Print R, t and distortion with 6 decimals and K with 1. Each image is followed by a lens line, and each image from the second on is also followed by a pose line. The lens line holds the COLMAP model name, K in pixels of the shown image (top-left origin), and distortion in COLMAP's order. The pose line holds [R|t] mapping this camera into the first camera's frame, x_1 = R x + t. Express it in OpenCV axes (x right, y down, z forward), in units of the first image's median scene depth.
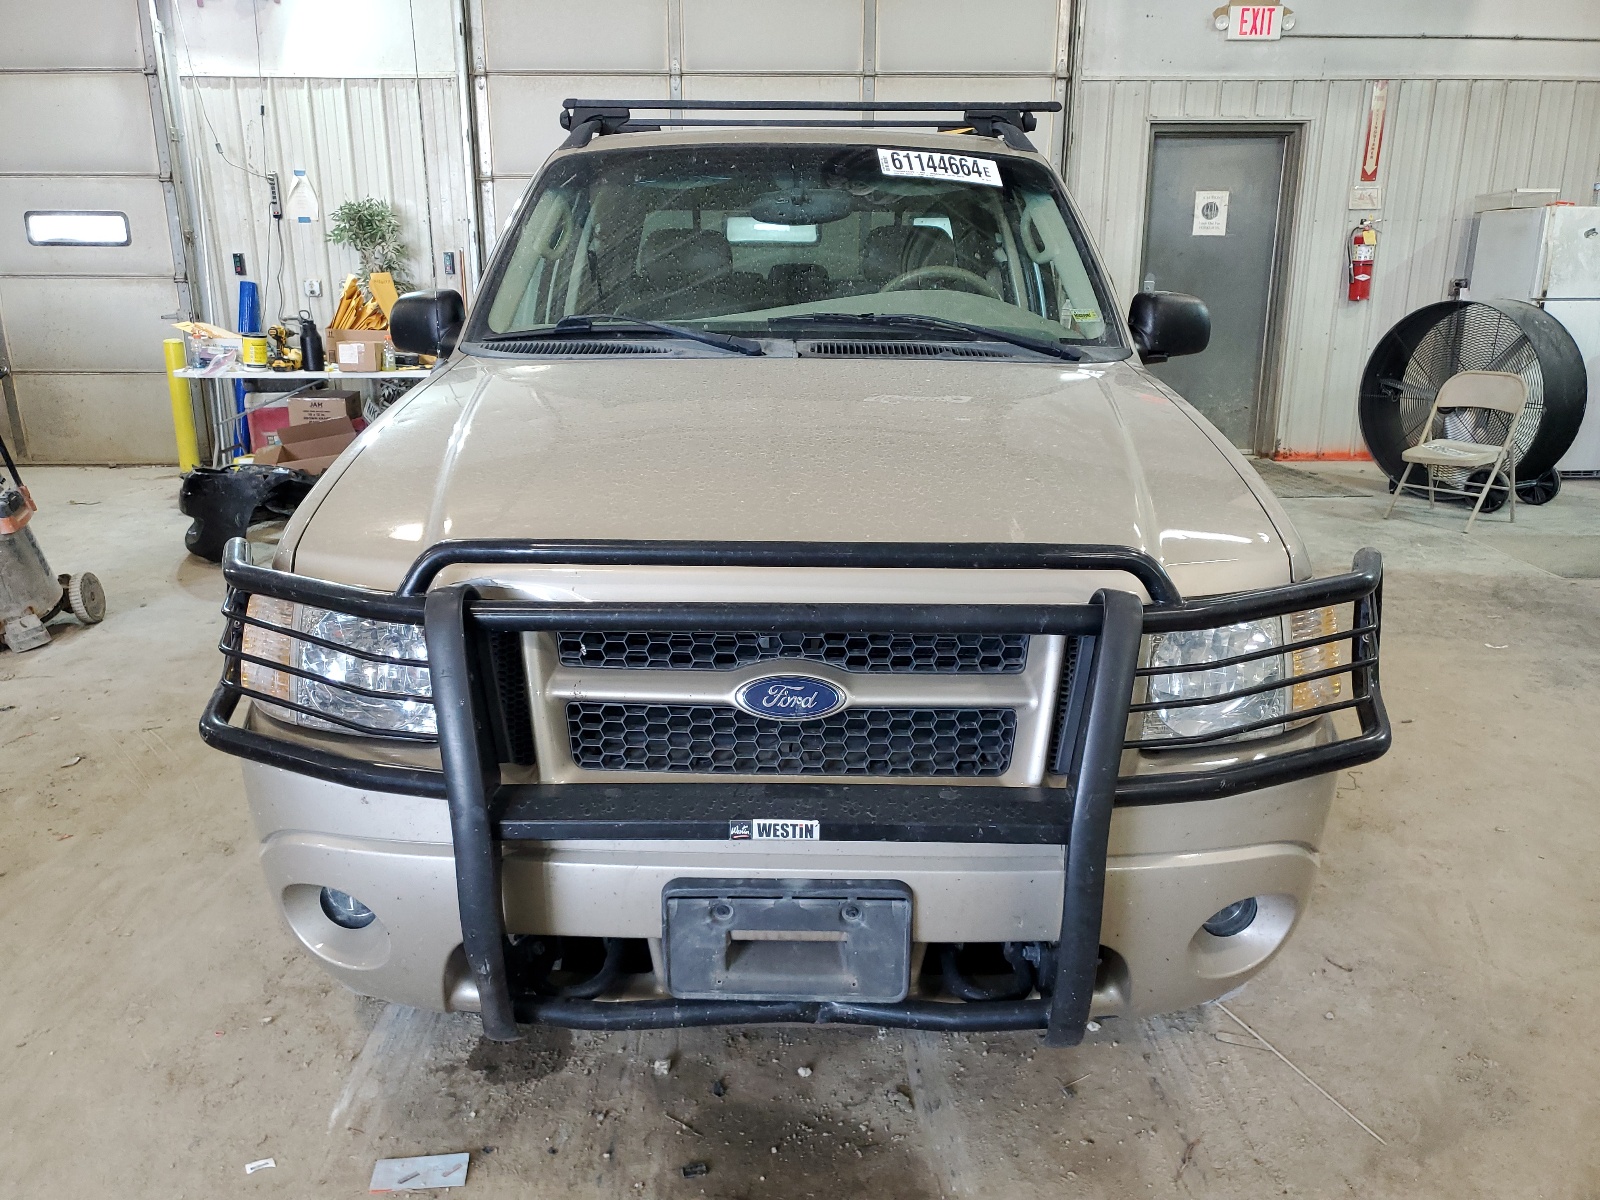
lens RADIAL K [[1216.9, 0, 798.8], [0, 1216.9, 626.5], [0, 0, 1]] dist [0.001954, 0.000634]
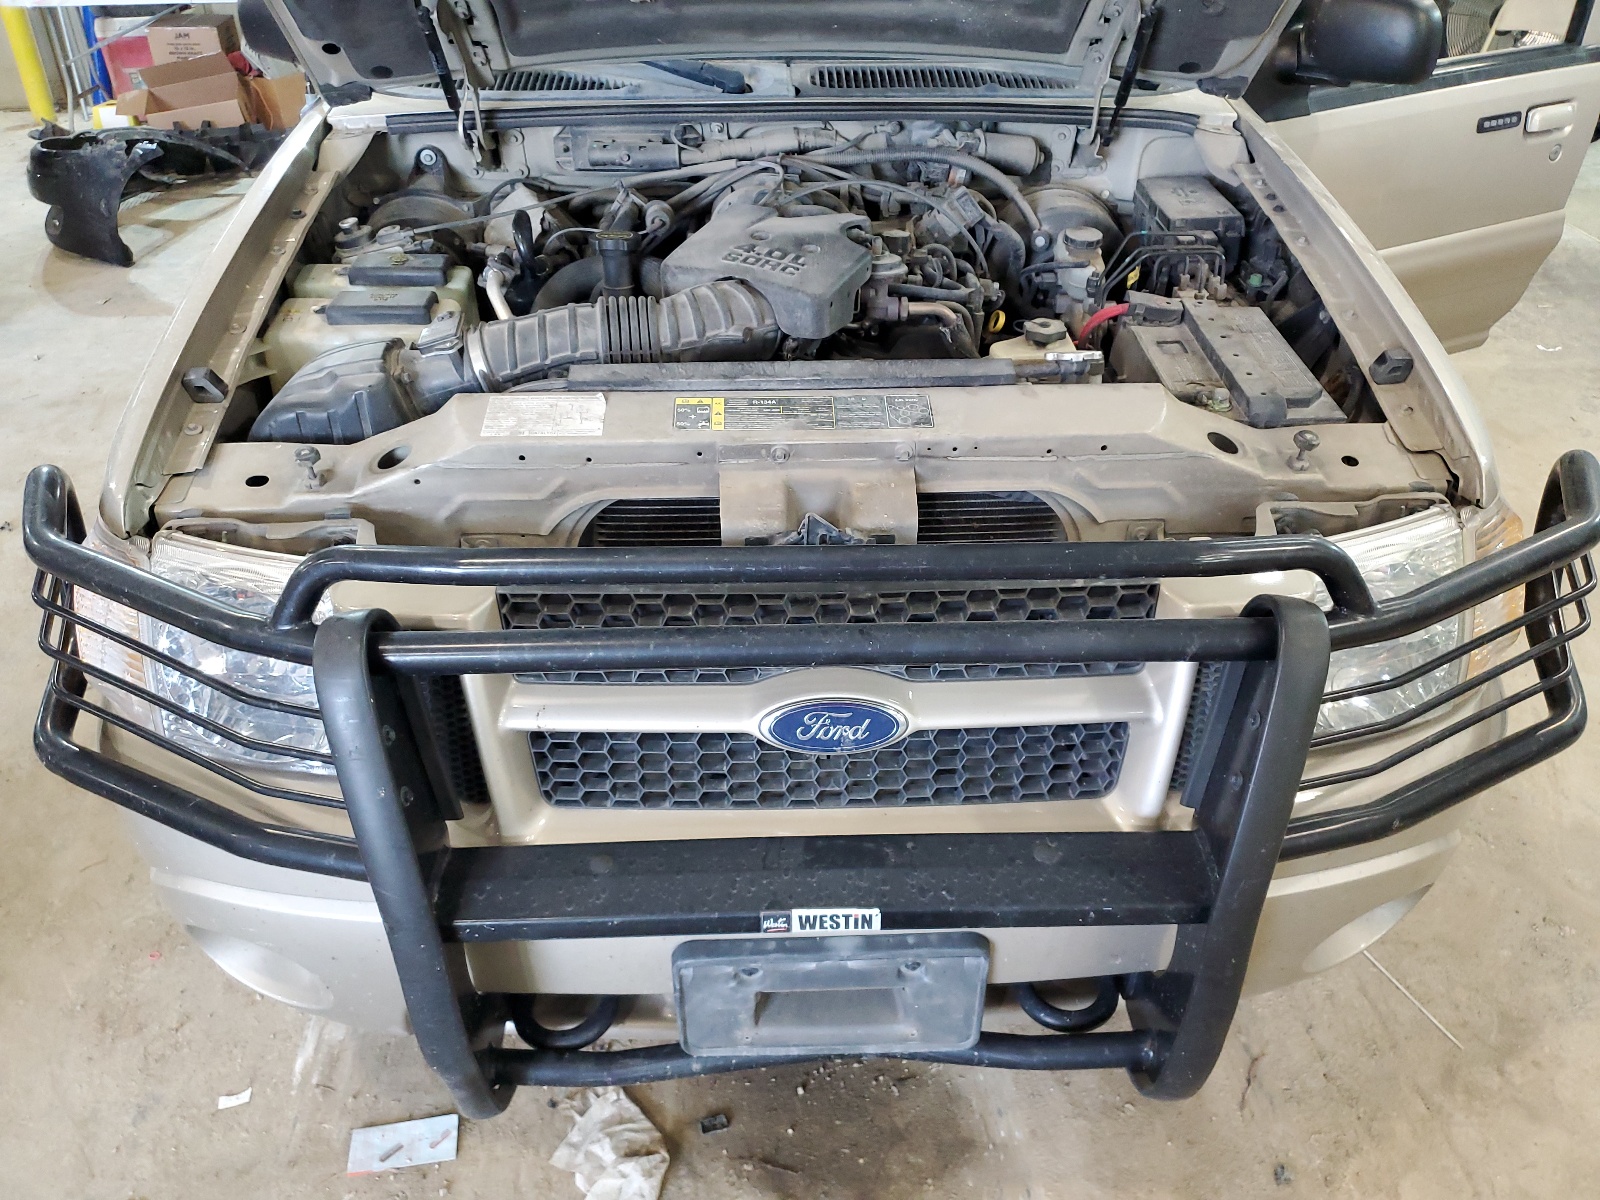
lens RADIAL K [[1222.2, 0, 820.8], [0, 1222.2, 600.4], [0, 0, 1]] dist [-0.004992, 0.012913]
pose [[0.998516, -0.030262, 0.045287, -0.036273], [0.015818, 0.956731, 0.290543, -0.182831], [-0.052120, -0.289395, 0.955790, 0.248270]]
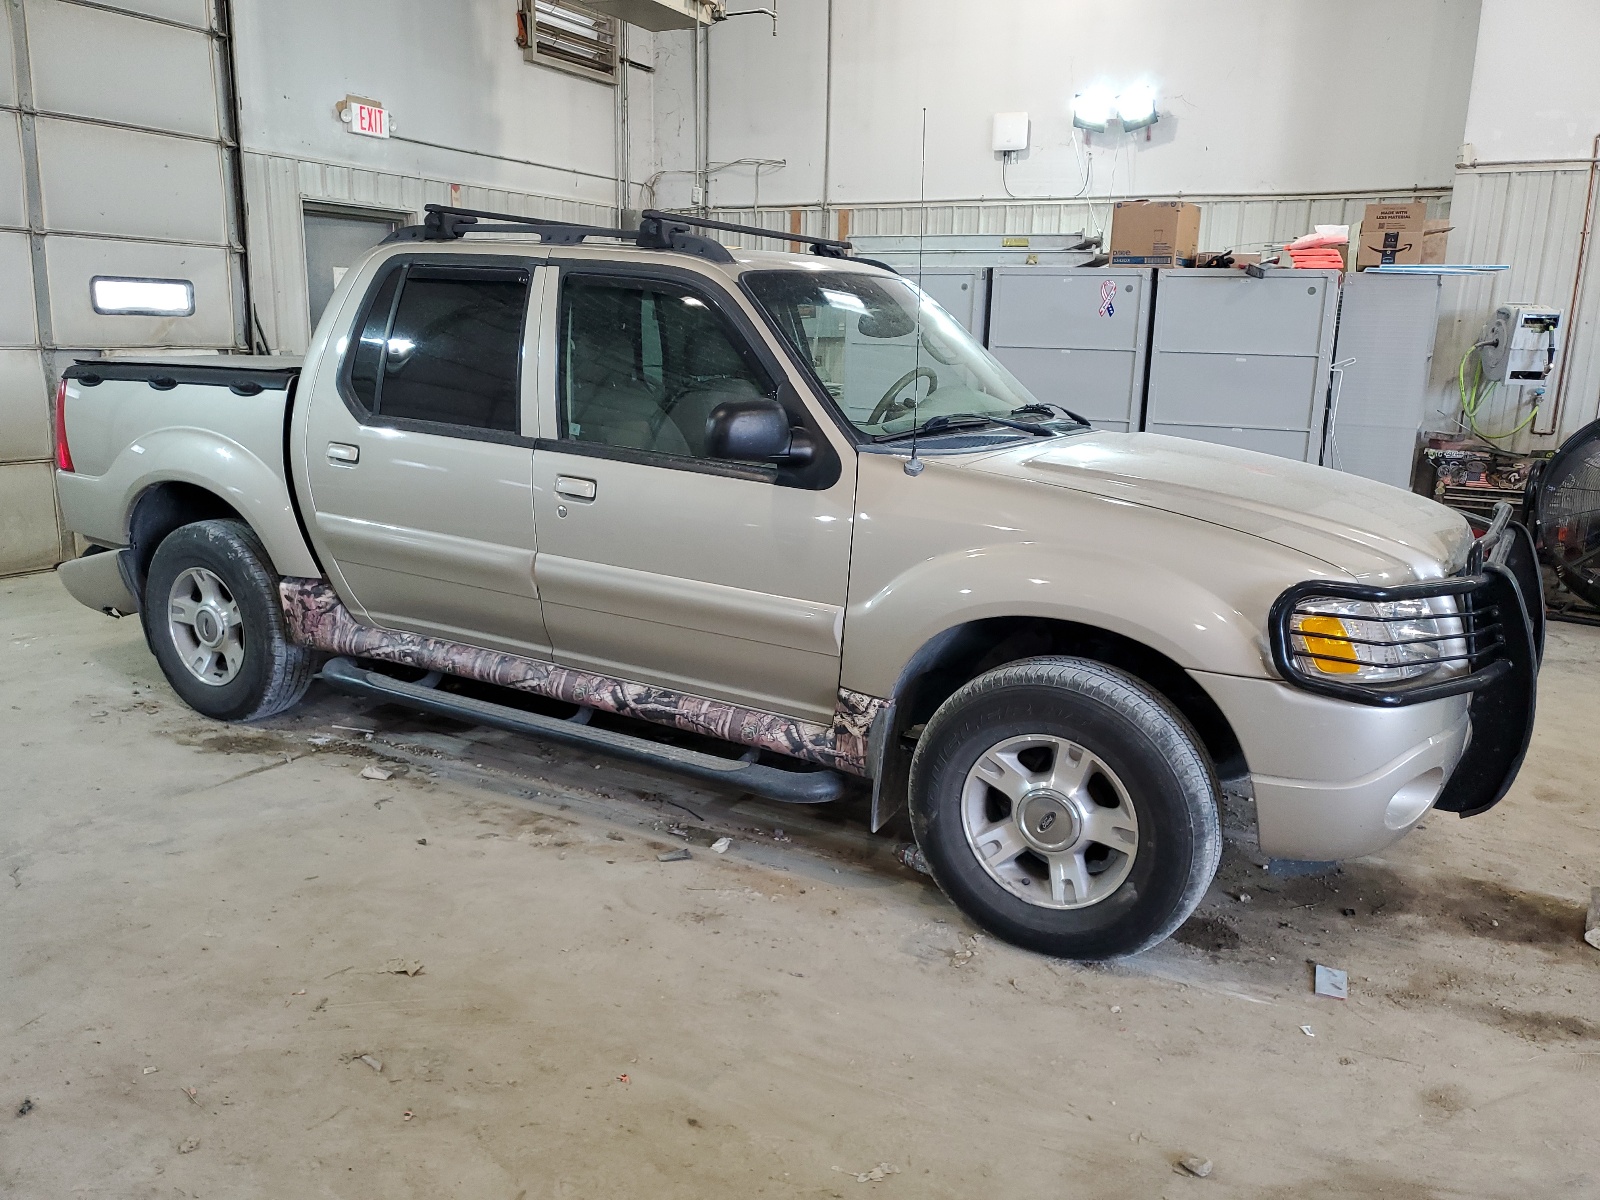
lens RADIAL K [[1222.2, 0, 820.8], [0, 1222.2, 600.4], [0, 0, 1]] dist [-0.004992, 0.012913]
pose [[0.495759, -0.164774, 0.852686, -1.957314], [0.218879, 0.973848, 0.060930, -0.252151], [-0.840426, 0.156428, 0.518859, 0.726902]]
